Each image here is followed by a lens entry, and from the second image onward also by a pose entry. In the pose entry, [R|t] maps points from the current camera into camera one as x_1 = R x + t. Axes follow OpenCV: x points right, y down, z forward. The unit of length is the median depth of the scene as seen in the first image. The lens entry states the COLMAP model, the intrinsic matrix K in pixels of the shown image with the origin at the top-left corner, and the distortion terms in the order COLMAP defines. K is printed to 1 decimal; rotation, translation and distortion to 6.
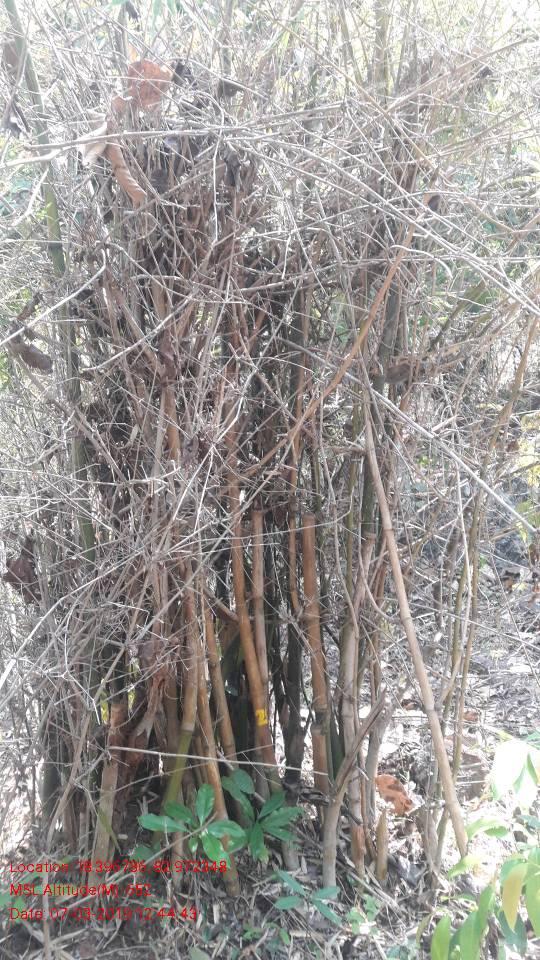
lens RADIAL K [[851.1, 0, 270.0], [0, 851.1, 480.0], [0, 0, 1]] dist [-0.001191, 0.004707]
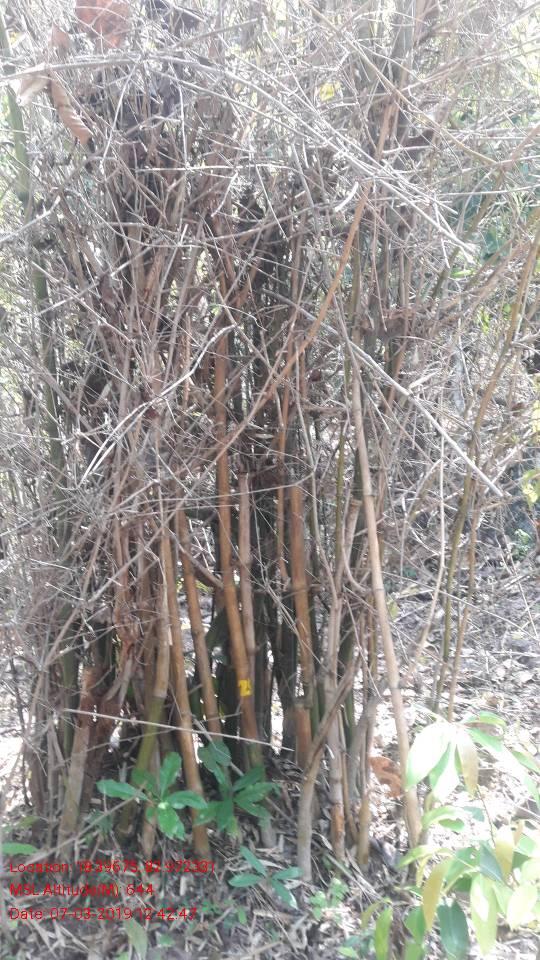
lens RADIAL K [[851.1, 0, 270.0], [0, 851.1, 480.0], [0, 0, 1]] dist [-0.001191, 0.004707]
pose [[0.990874, 0.016885, -0.133726, 0.151561], [-0.014080, 0.999661, 0.021895, 0.023401], [0.134051, -0.019812, 0.990776, 0.058506]]
